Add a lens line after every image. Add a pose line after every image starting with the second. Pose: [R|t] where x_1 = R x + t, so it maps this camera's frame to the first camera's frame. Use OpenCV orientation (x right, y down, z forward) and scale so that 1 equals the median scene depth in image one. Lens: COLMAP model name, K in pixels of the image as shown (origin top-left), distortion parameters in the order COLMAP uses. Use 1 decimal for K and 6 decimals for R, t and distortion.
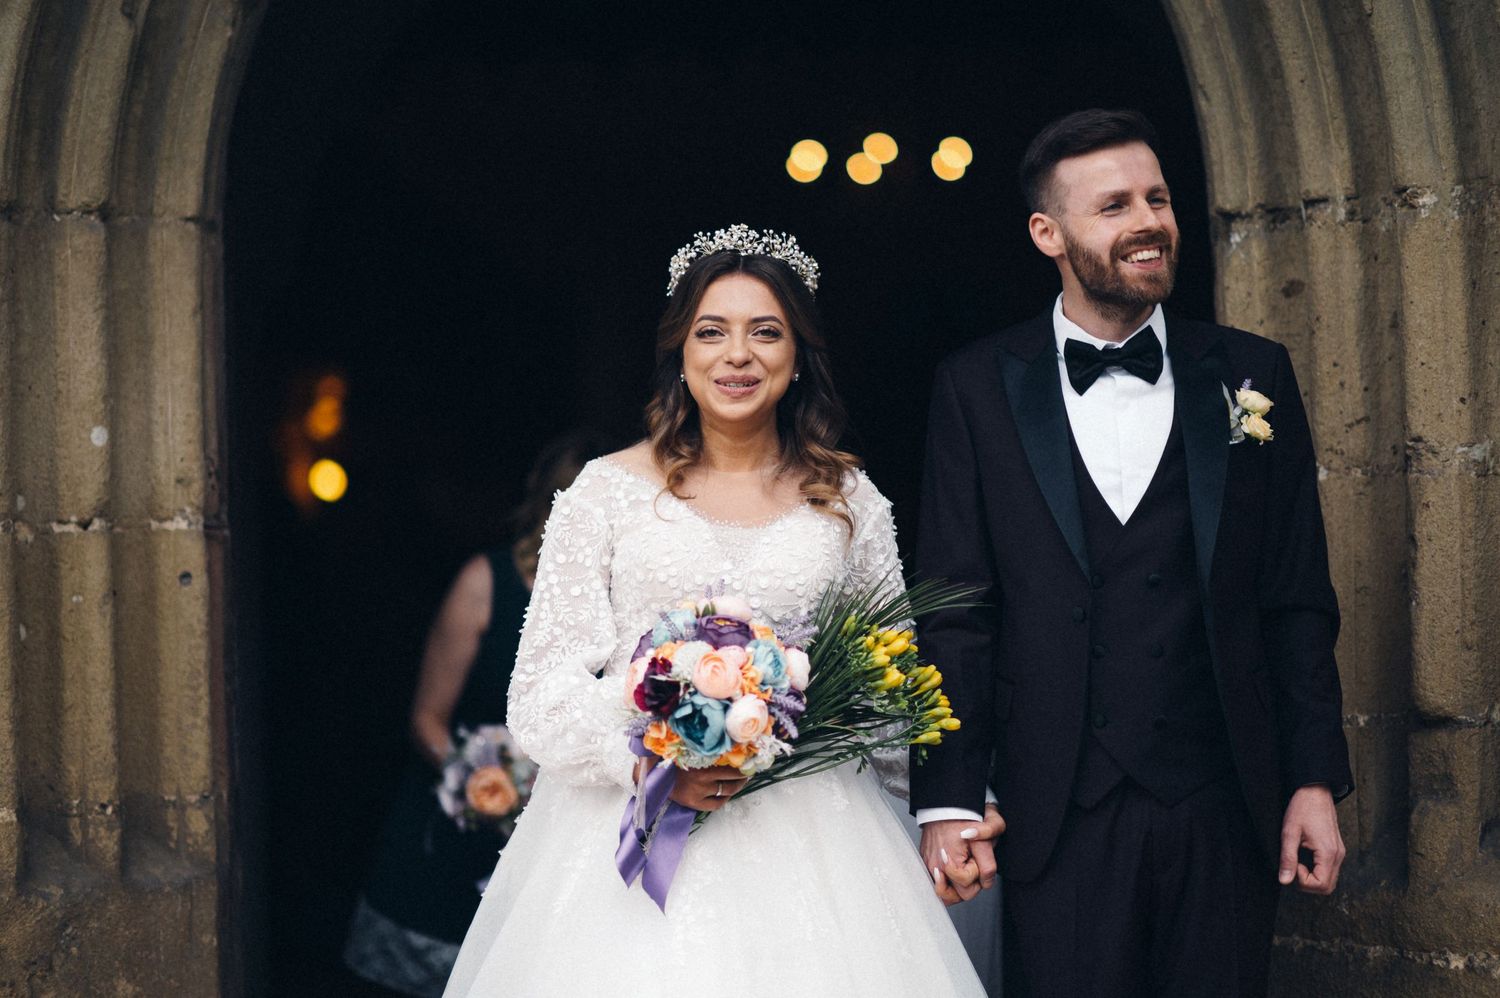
lens RADIAL K [[3776.7, 0, 750.0], [0, 3776.7, 499.0], [0, 0, 1]] dist [0.002297, 0.299244]
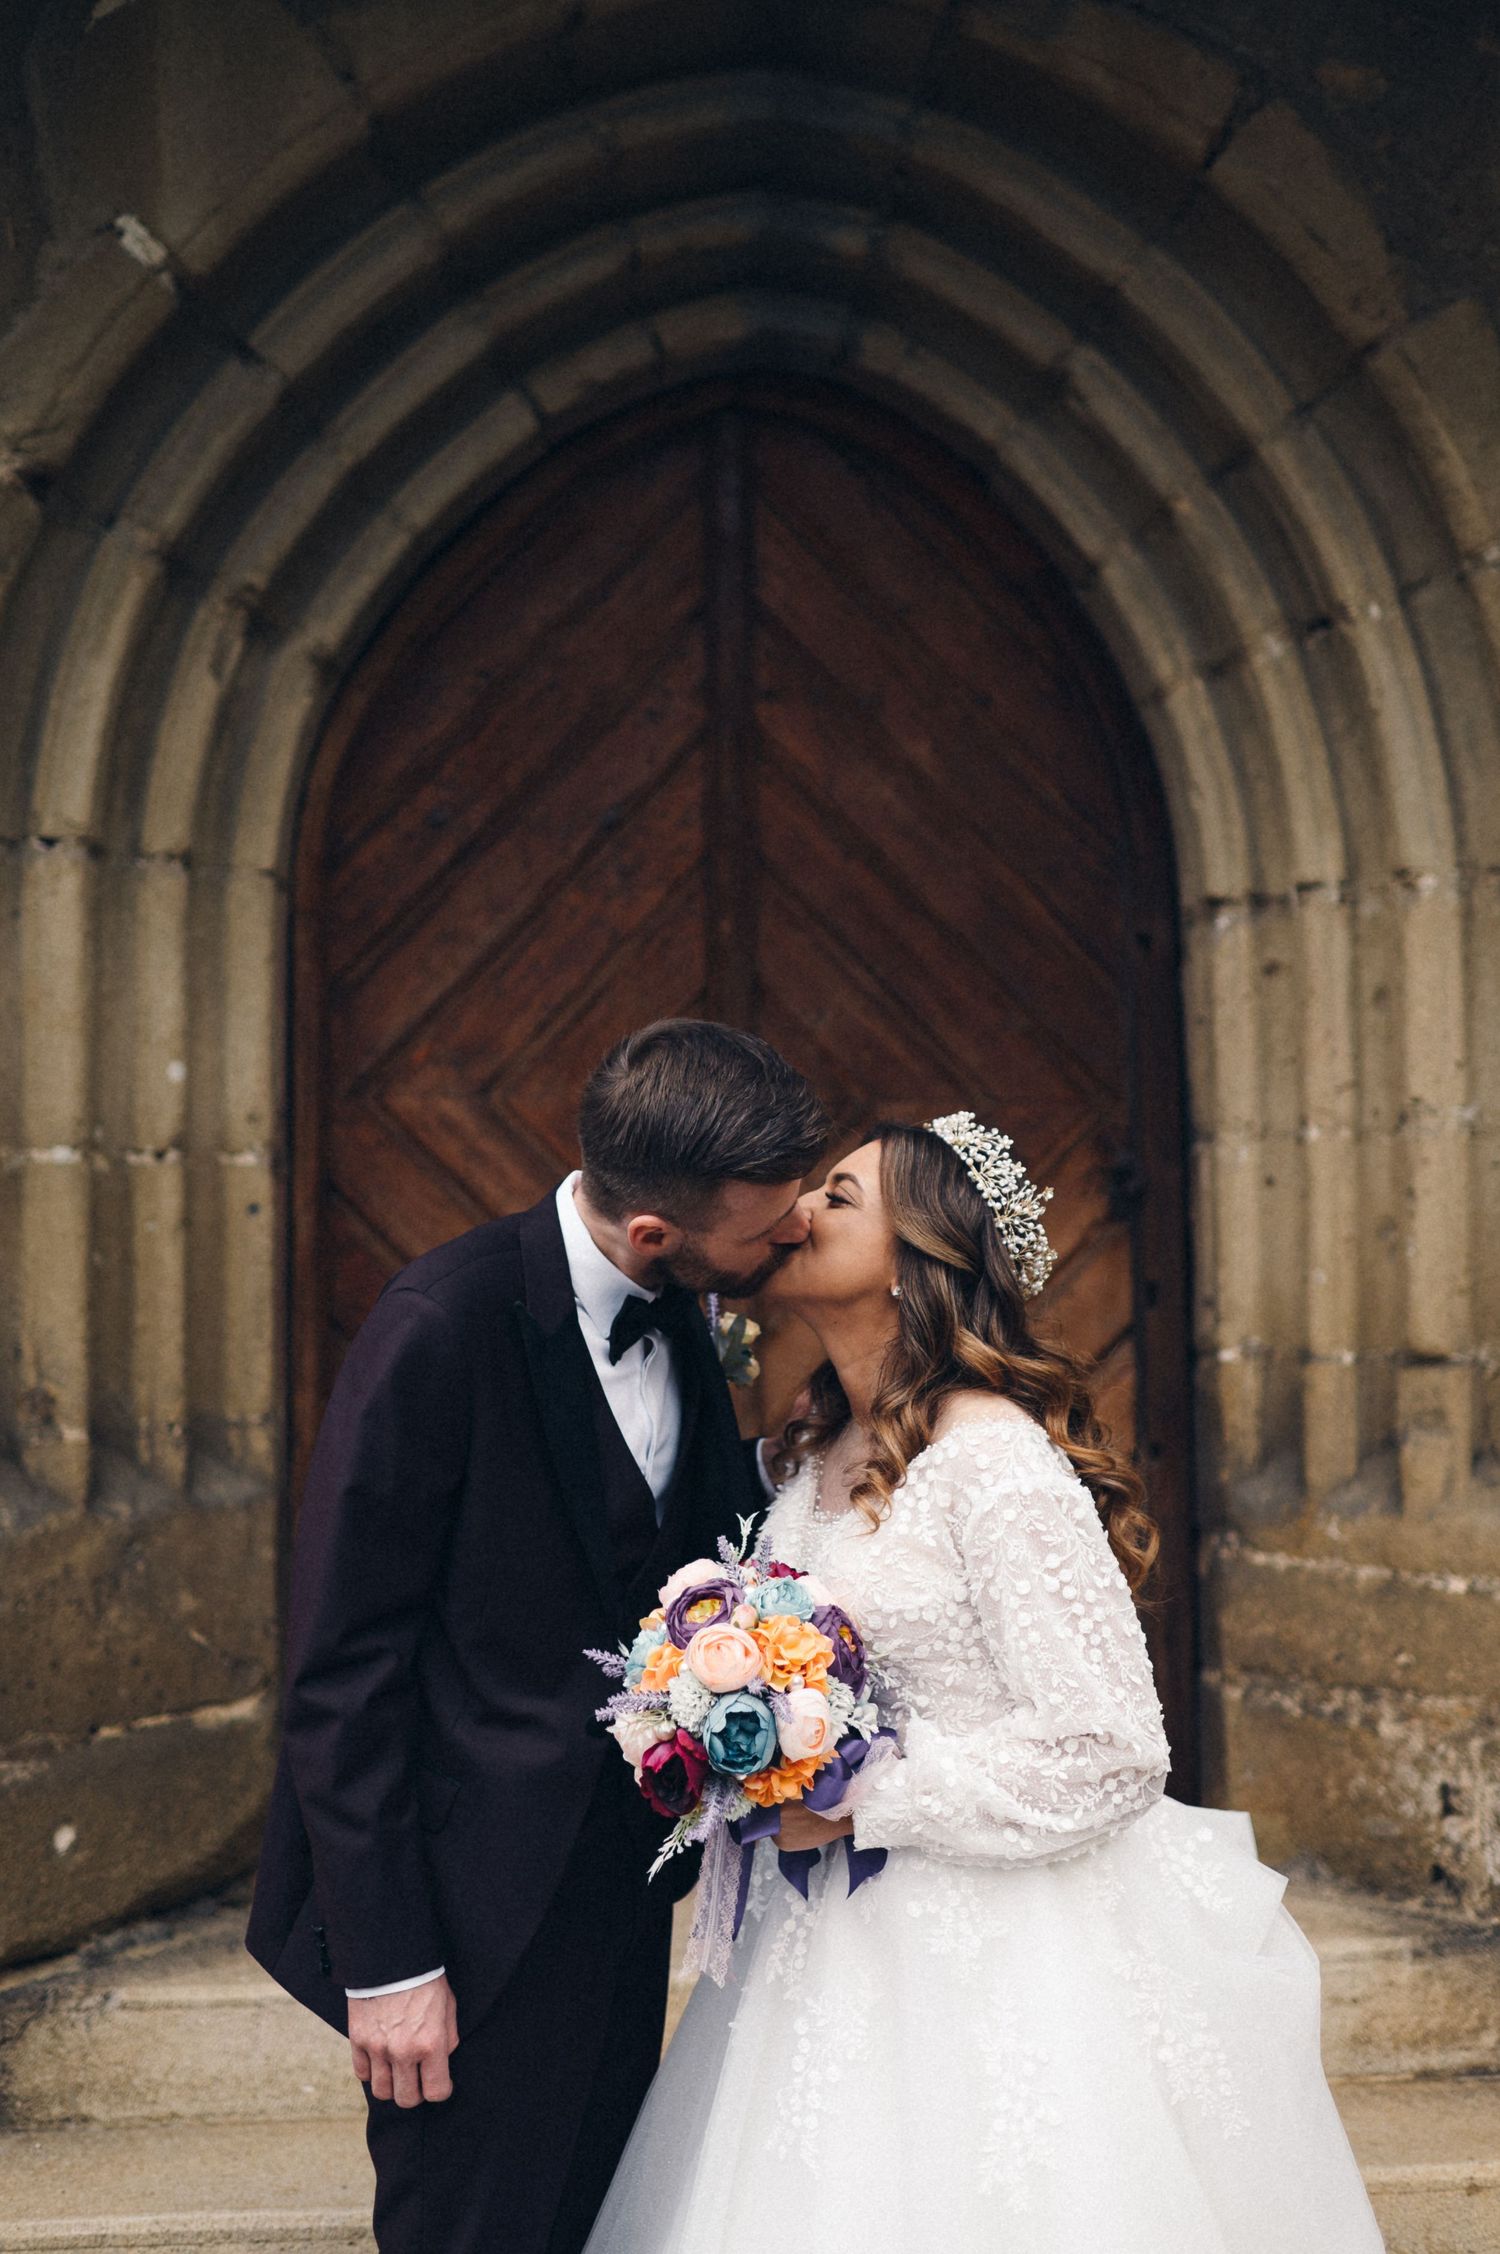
lens RADIAL K [[2305.0, 0, 741.3], [0, 2305.0, 1135.6], [0, 0, 1]] dist [0.010844, -0.026335]
pose [[0.993707, 0.023188, 0.109587, -0.086412], [-0.019124, 0.999095, -0.037996, 0.022539], [-0.110369, 0.035661, 0.993251, 0.348753]]
